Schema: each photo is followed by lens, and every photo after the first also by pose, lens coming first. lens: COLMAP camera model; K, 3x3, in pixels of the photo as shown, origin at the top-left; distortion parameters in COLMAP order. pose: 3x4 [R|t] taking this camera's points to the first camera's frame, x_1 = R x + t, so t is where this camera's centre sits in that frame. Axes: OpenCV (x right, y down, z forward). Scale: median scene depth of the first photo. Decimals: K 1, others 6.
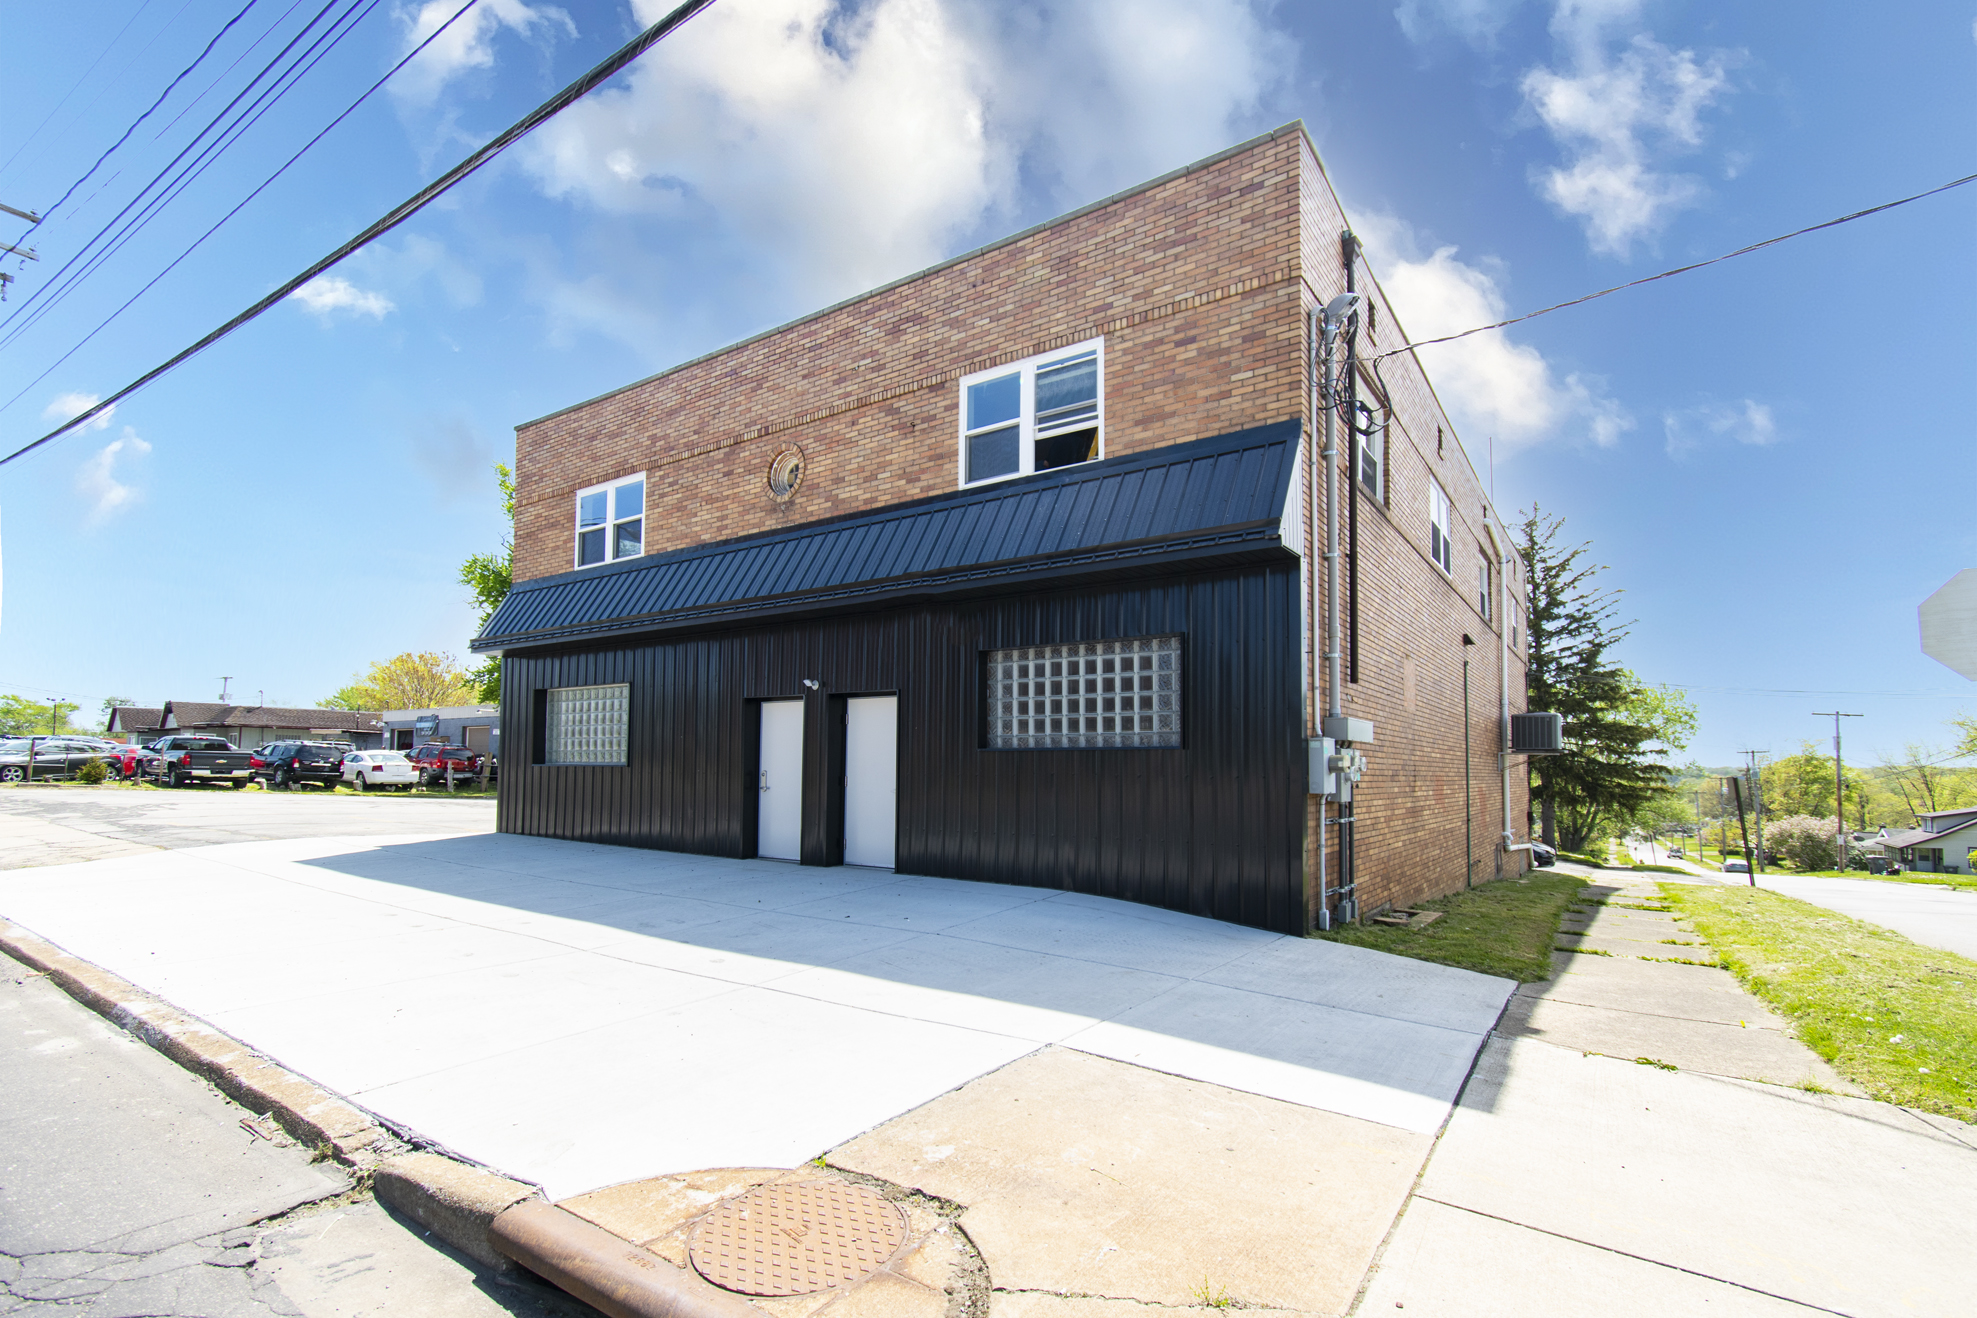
lens RADIAL K [[884.4, 0, 984.7], [0, 884.4, 654.1], [0, 0, 1]] dist [0.002277, 0.000430]
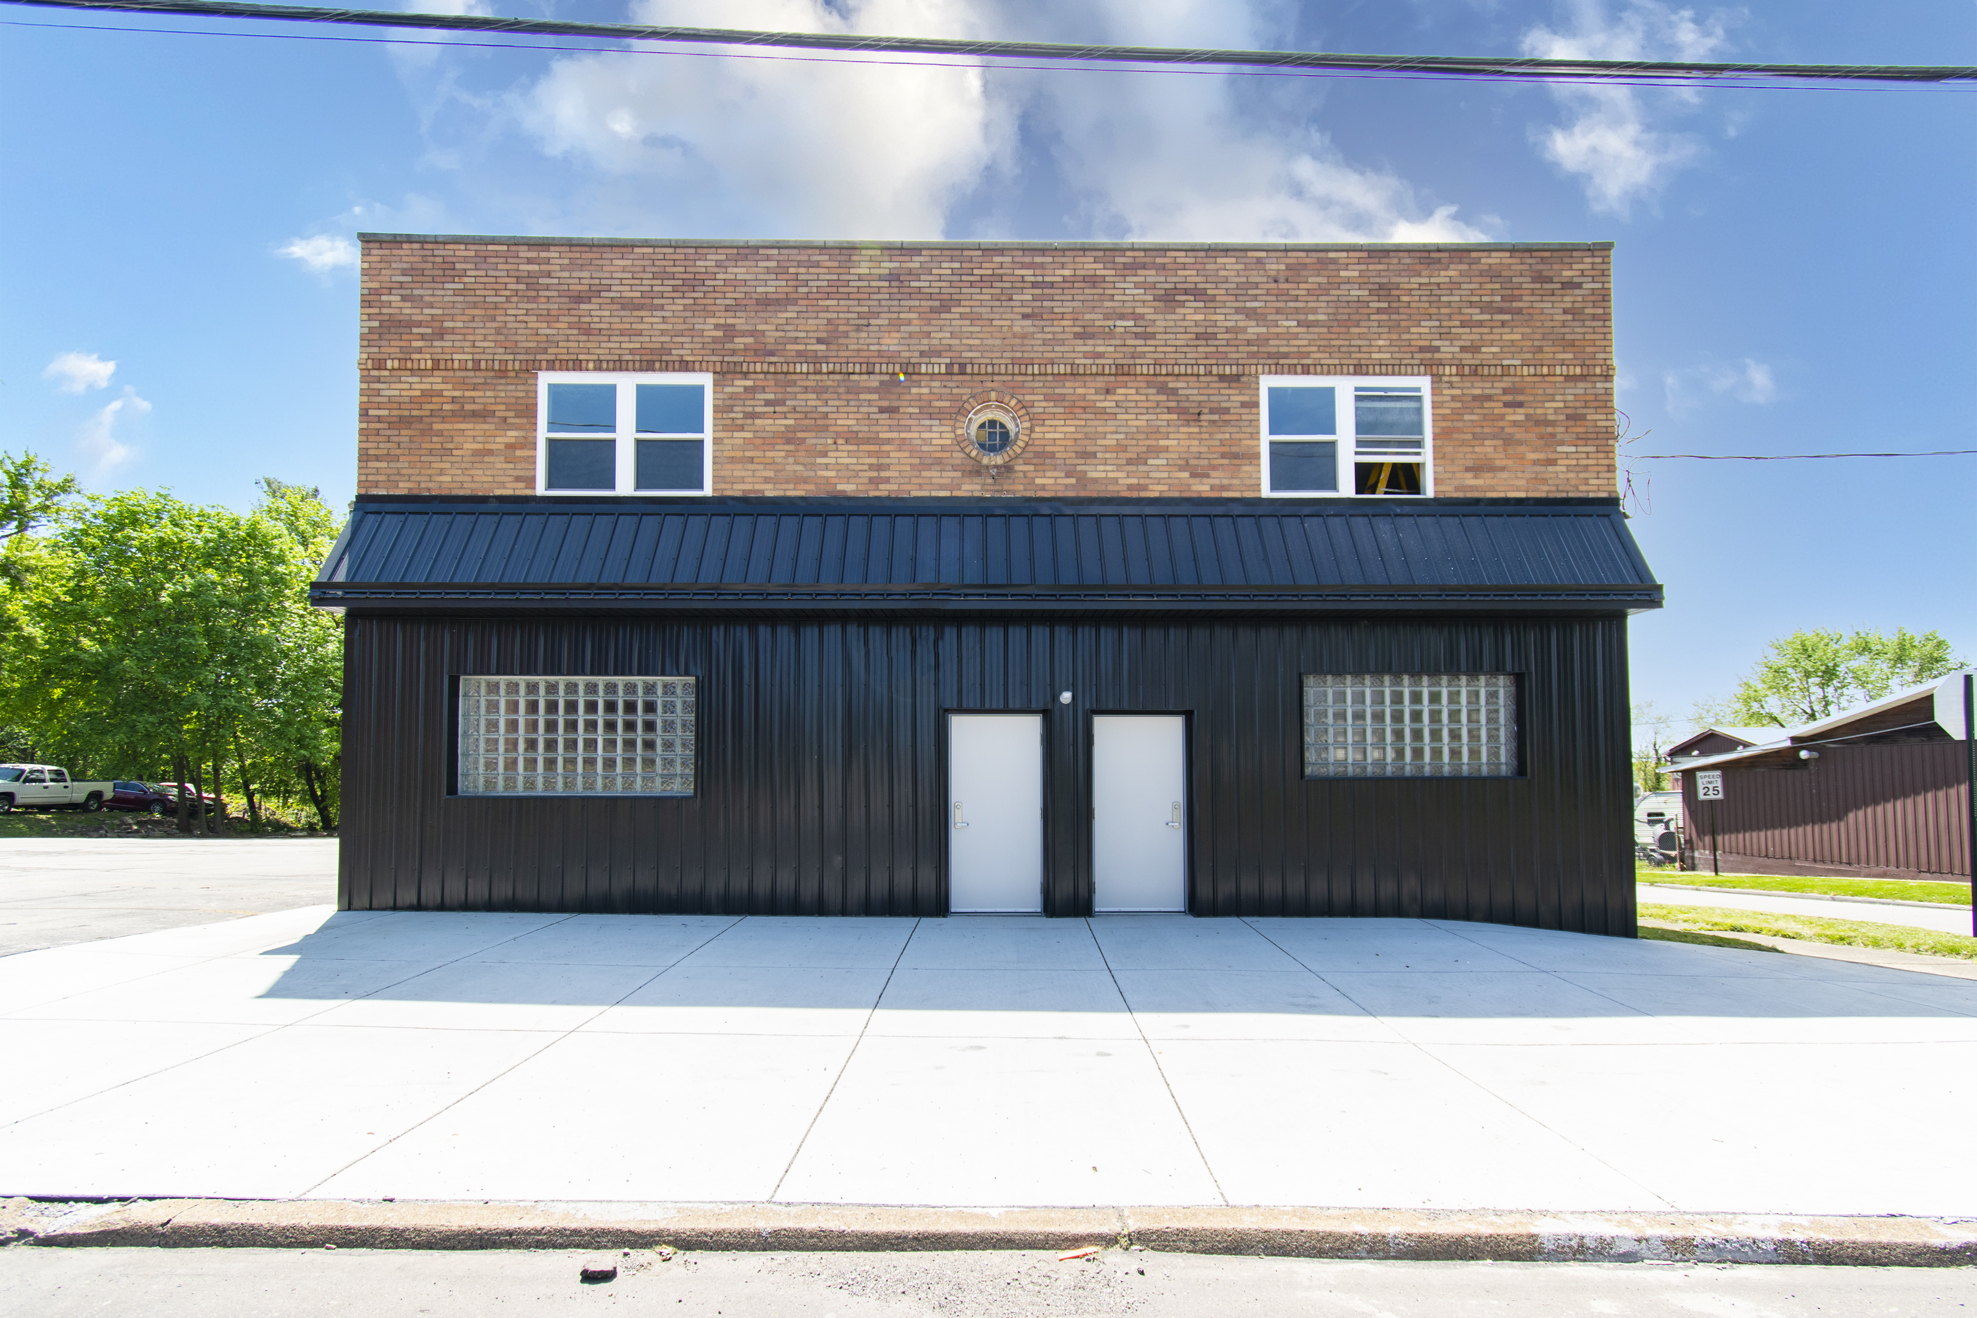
lens RADIAL K [[882.6, 0, 984.5], [0, 882.6, 677.4], [0, 0, 1]] dist [0.003515, -0.000045]
pose [[0.821427, 0.058790, 0.567275, -0.802512], [-0.067771, 0.997687, -0.005262, 0.027979], [-0.566273, -0.034122, 0.823511, 0.409278]]
